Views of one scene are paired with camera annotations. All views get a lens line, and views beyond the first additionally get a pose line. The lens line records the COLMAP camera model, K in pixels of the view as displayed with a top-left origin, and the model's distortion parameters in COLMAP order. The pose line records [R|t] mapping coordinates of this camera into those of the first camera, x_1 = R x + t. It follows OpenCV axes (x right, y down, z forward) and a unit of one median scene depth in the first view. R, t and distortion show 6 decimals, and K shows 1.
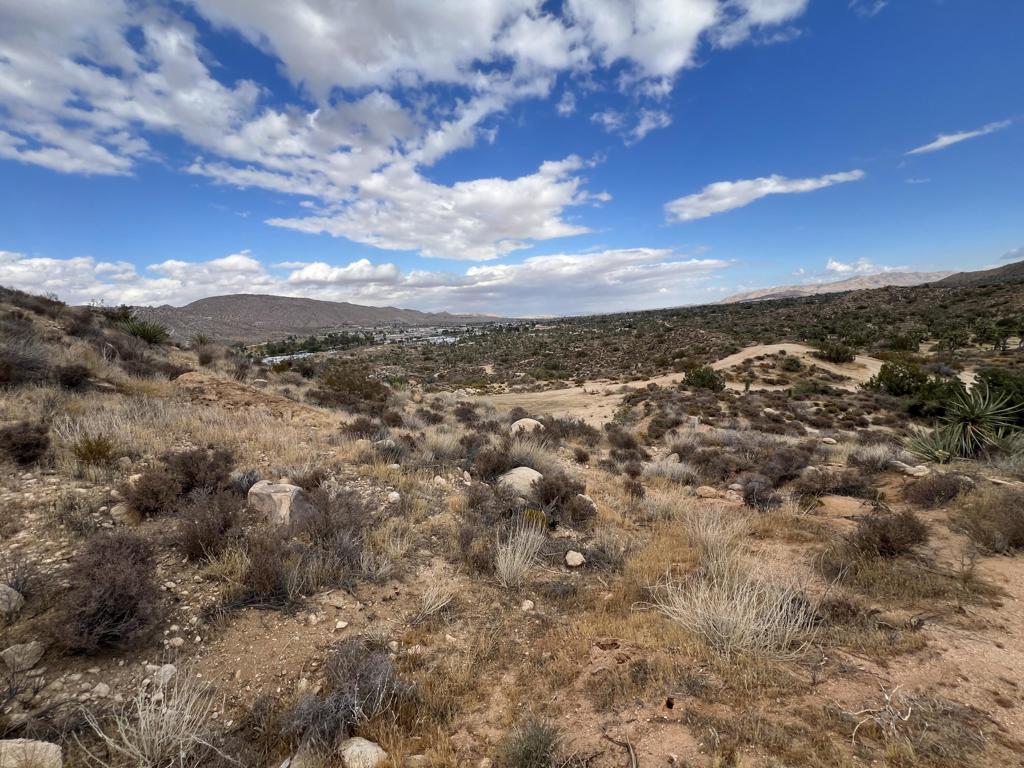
lens RADIAL K [[408.6, 0, 508.7], [0, 408.6, 378.2], [0, 0, 1]] dist [-0.002018, 0.000411]
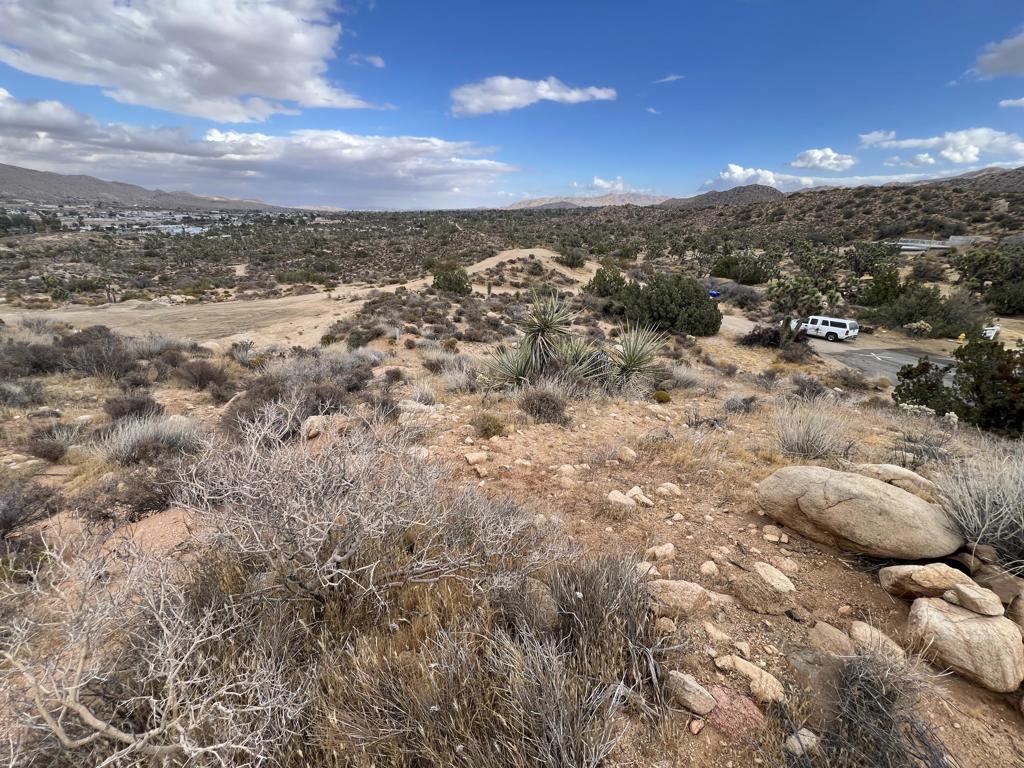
lens RADIAL K [[408.5, 0, 508.7], [0, 408.5, 380.6], [0, 0, 1]] dist [-0.001761, 0.000125]
pose [[0.887781, -0.106739, 0.447718, 0.115812], [-0.001556, 0.972036, 0.234826, 0.001106], [-0.460263, -0.209170, 0.862789, 0.047832]]
